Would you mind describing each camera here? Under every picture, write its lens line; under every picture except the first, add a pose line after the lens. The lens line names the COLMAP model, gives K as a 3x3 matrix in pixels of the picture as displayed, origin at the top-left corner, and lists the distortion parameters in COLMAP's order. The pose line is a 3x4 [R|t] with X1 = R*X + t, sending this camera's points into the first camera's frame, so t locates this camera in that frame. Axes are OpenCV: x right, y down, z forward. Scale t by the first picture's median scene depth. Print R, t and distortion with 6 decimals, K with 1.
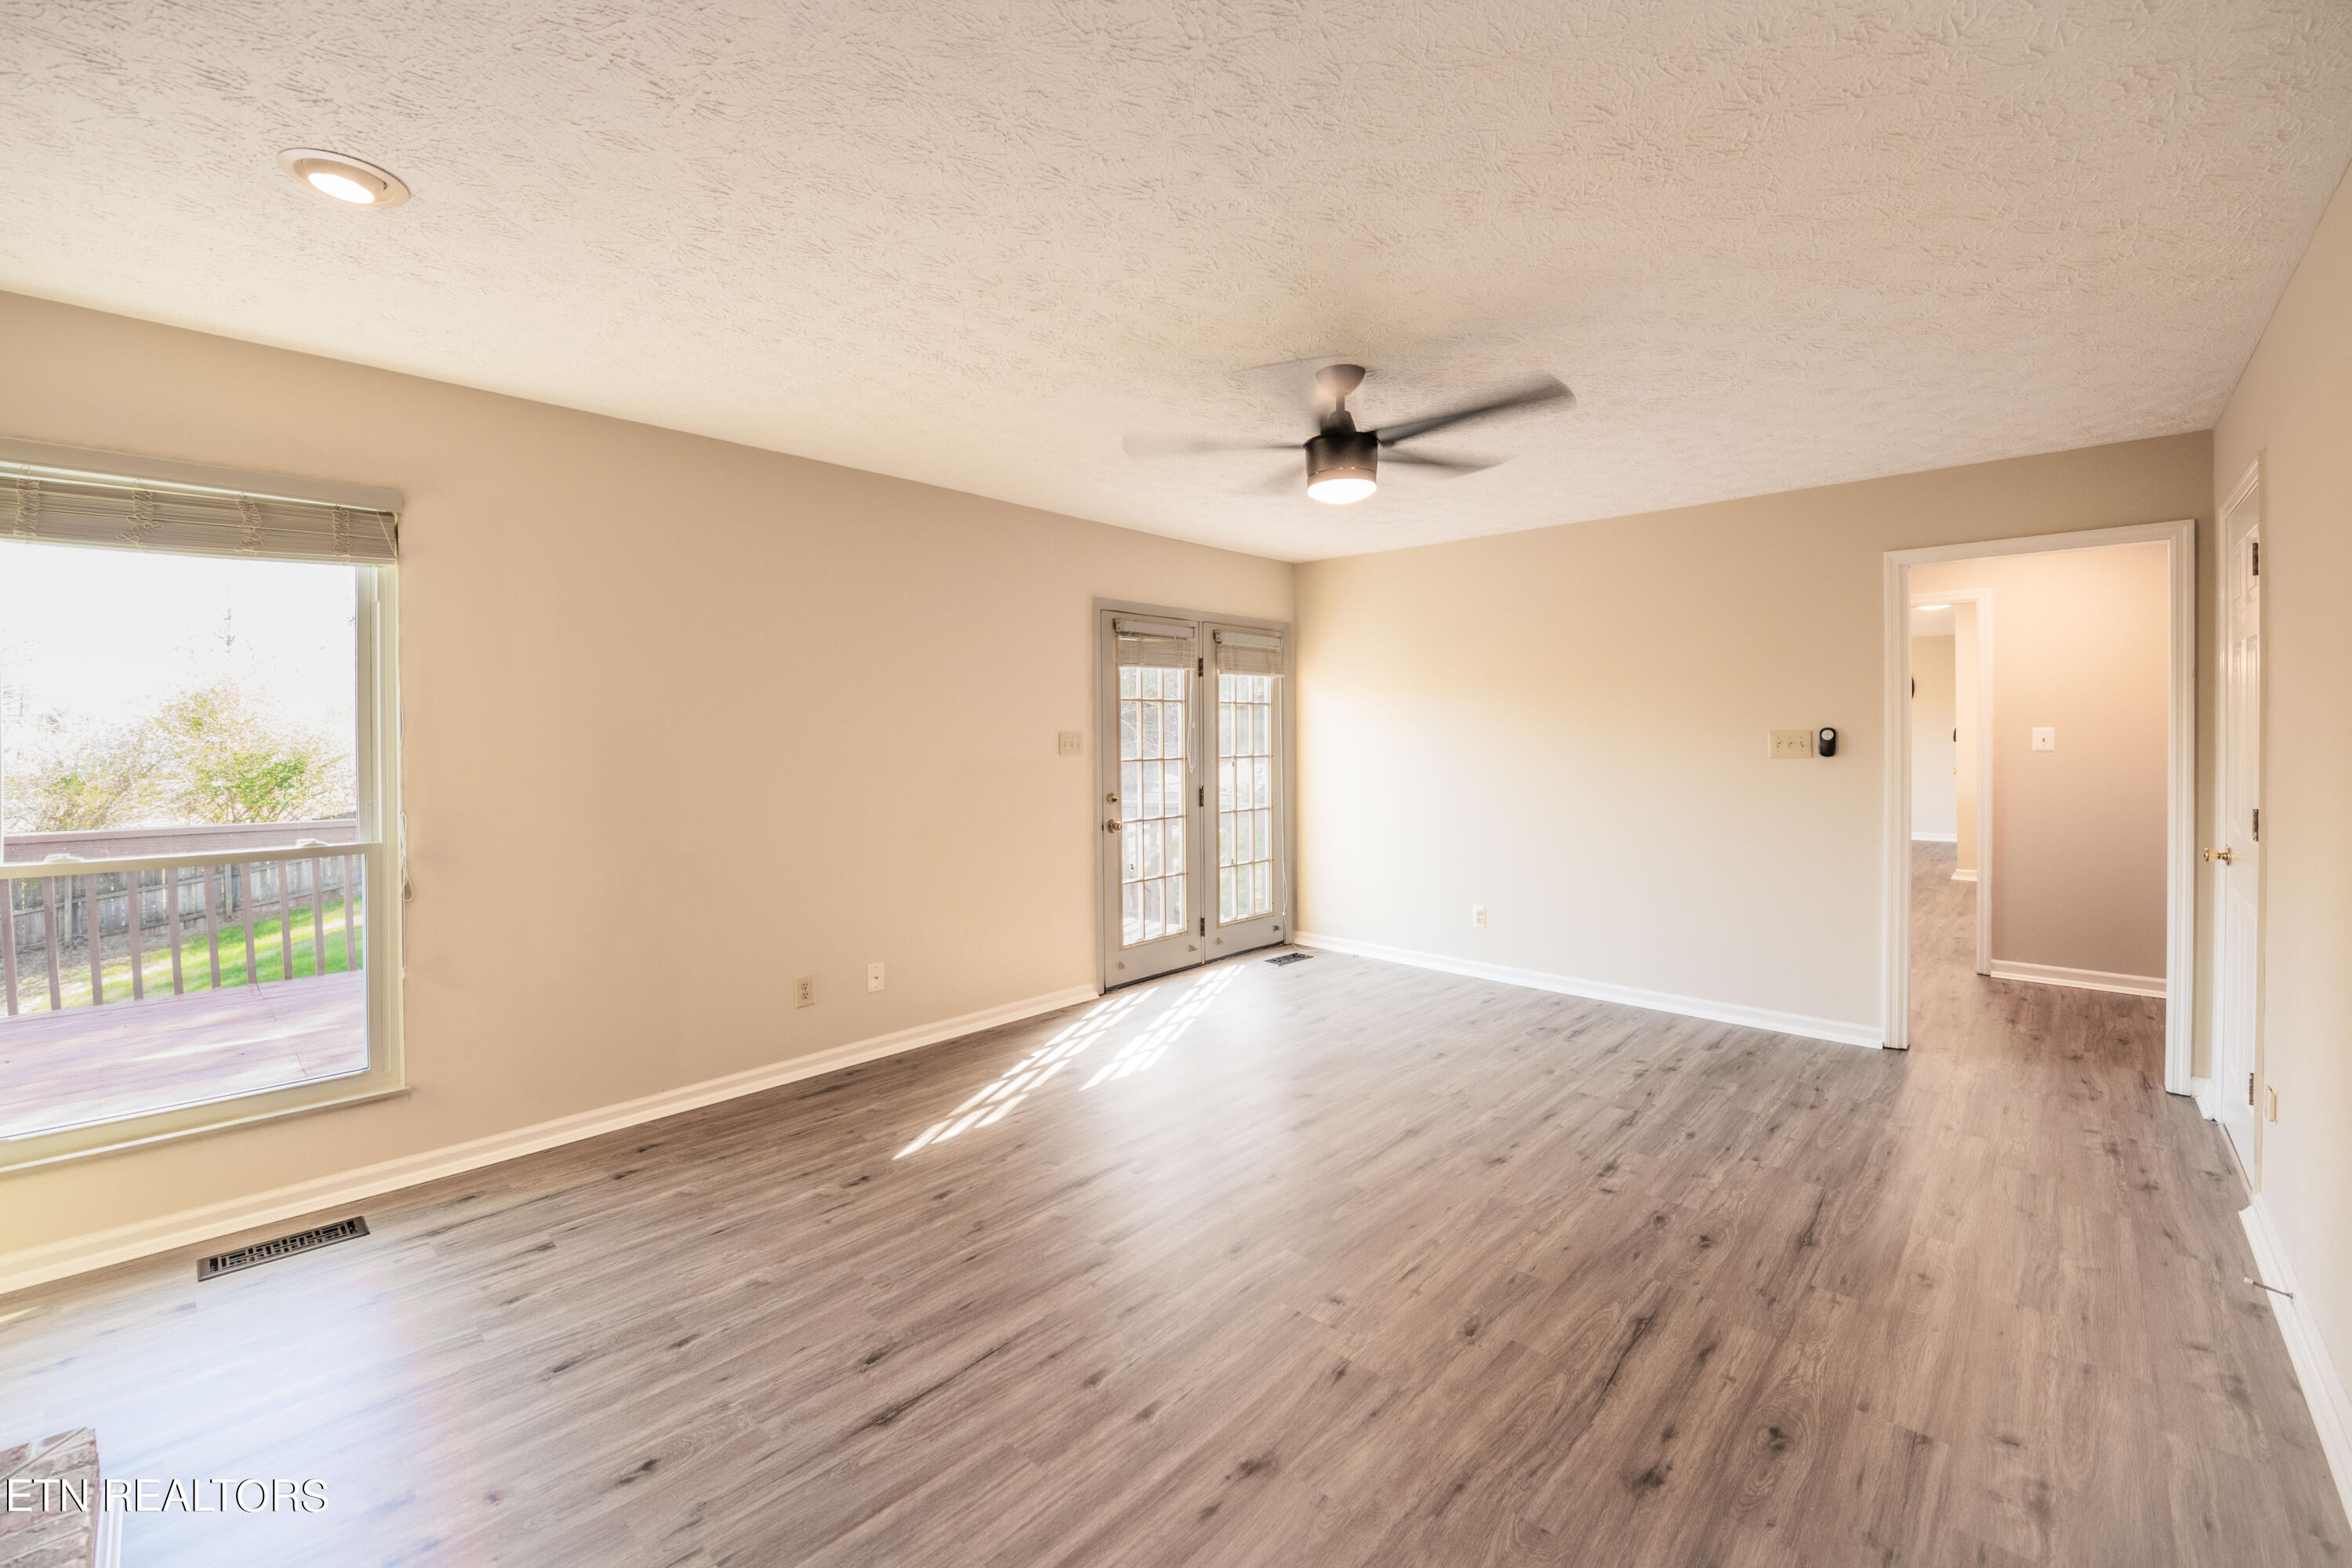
lens RADIAL K [[971.3, 0, 1168.3], [0, 971.3, 732.7], [0, 0, 1]] dist [-0.013614, -0.000864]
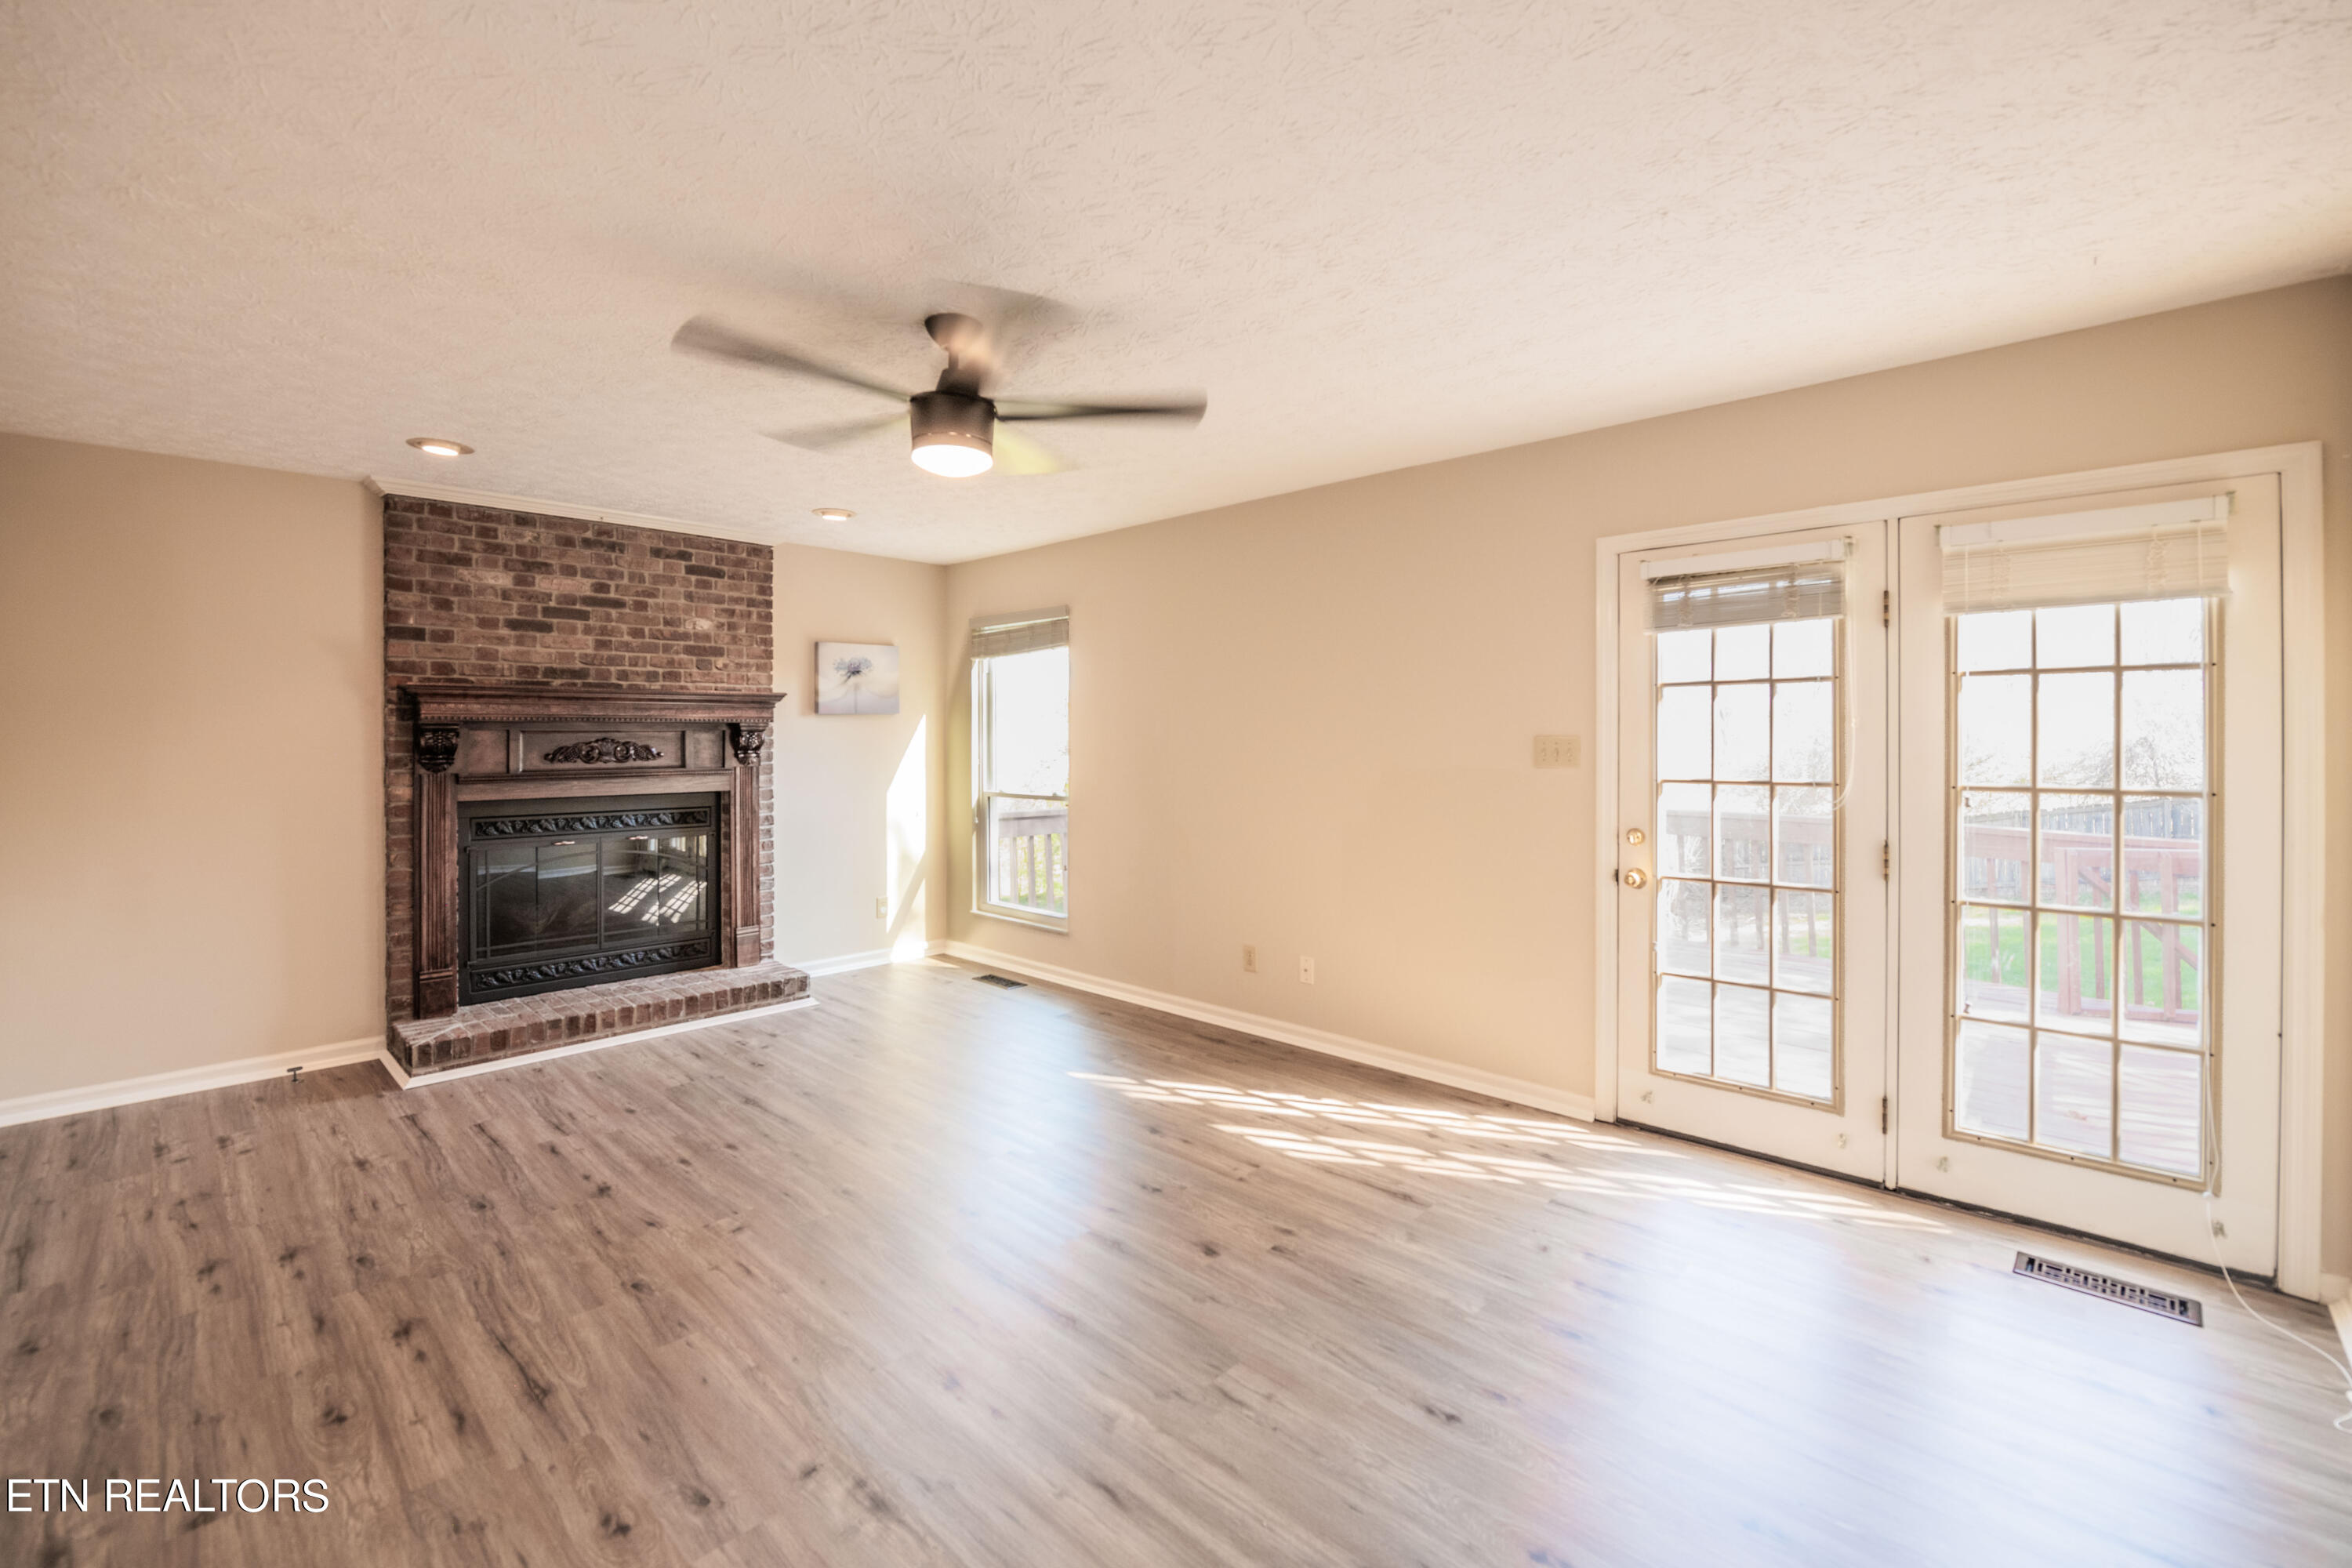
lens RADIAL K [[971.3, 0, 1168.3], [0, 971.3, 732.7], [0, 0, 1]] dist [-0.013614, -0.000864]
pose [[-0.005323, -0.000602, -0.999986, 1.389674], [0.003175, 0.999995, -0.000619, -0.007568], [0.999981, -0.003178, -0.005321, 1.593206]]
